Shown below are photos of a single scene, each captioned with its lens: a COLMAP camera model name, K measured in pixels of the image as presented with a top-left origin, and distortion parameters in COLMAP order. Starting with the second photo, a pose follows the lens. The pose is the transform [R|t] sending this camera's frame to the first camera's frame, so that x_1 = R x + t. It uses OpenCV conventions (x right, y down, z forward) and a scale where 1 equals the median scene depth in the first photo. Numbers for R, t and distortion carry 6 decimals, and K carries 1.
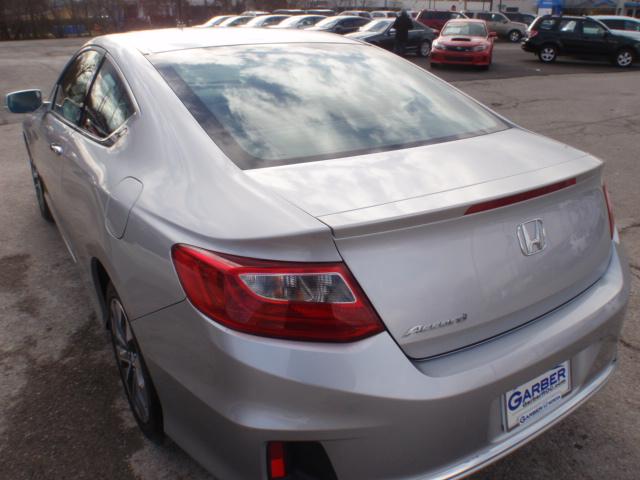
lens RADIAL K [[531.5, 0, 301.4], [0, 531.5, 236.7], [0, 0, 1]] dist [-0.108639, 0.056160]
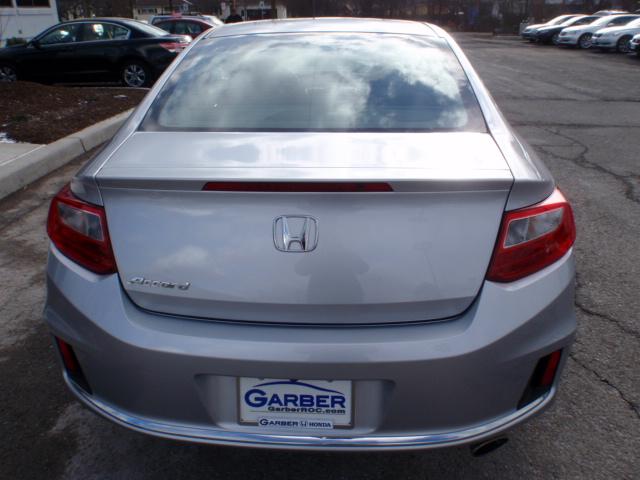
lens RADIAL K [[531.5, 0, 301.4], [0, 531.5, 236.7], [0, 0, 1]] dist [-0.108639, 0.056160]
pose [[0.800700, 0.218960, -0.557617, 0.703318], [-0.216829, 0.973627, 0.070963, -0.045372], [0.558449, 0.064087, 0.827060, 0.162826]]
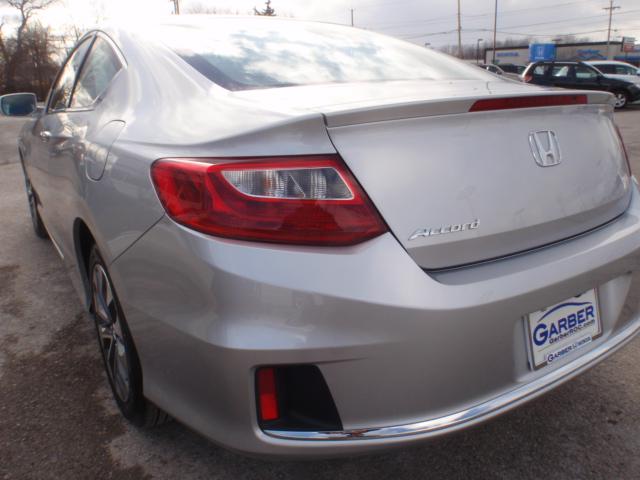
lens RADIAL K [[531.5, 0, 301.4], [0, 531.5, 236.7], [0, 0, 1]] dist [-0.108639, 0.056160]
pose [[0.999776, -0.020309, -0.005943, 0.012492], [0.019554, 0.994029, -0.107351, 0.175305], [0.008088, 0.107211, 0.994203, 0.078646]]
